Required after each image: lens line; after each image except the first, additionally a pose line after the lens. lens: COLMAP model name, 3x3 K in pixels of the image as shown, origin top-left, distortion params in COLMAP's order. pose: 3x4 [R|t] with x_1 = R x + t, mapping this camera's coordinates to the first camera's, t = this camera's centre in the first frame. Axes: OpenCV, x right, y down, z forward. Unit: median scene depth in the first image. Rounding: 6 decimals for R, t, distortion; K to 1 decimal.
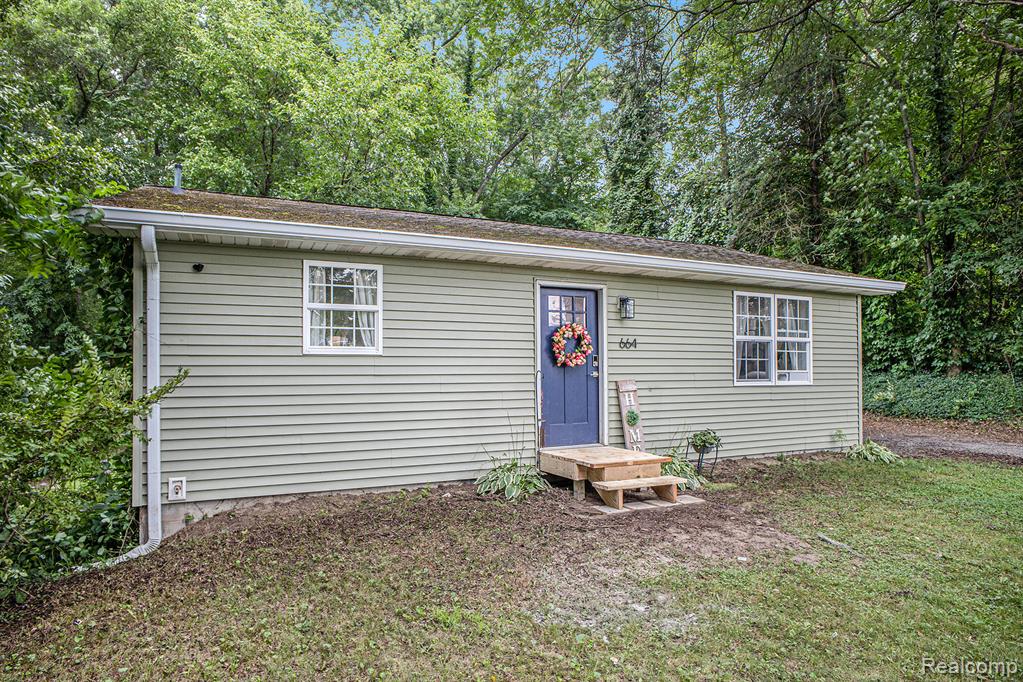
lens RADIAL K [[601.0, 0, 522.1], [0, 601.0, 362.1], [0, 0, 1]] dist [-0.045643, -0.000345]
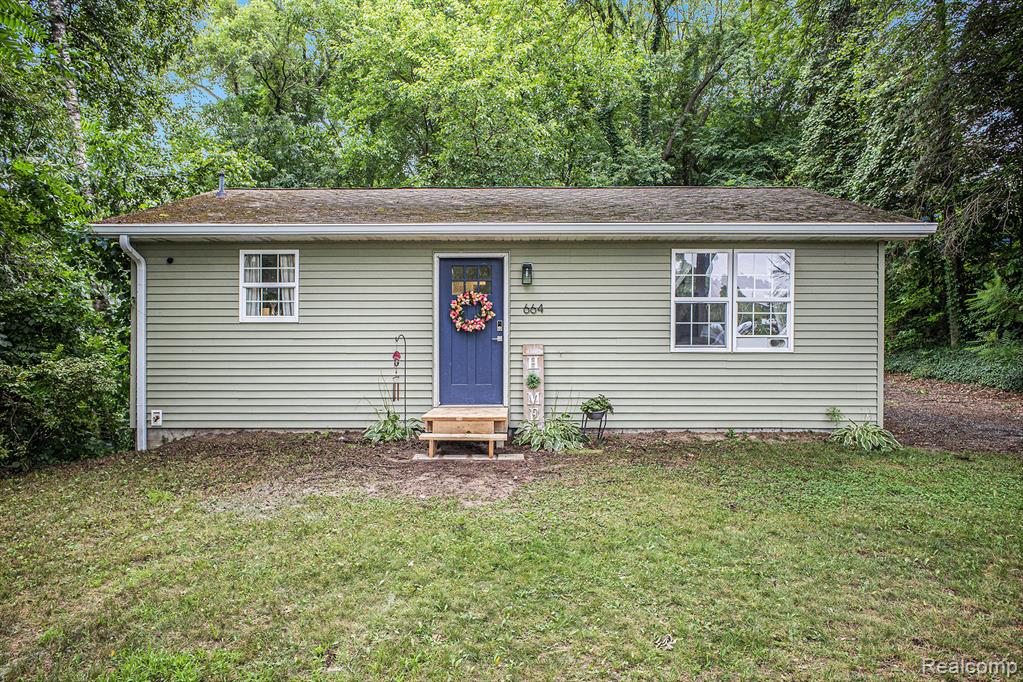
lens RADIAL K [[690.1, 0, 518.7], [0, 690.1, 344.5], [0, 0, 1]] dist [-0.004617, 0.001339]
pose [[0.897024, 0.006270, -0.441937, 0.691289], [0.004251, 0.999731, 0.022812, 0.003089], [0.441961, -0.022342, 0.896756, -0.070819]]
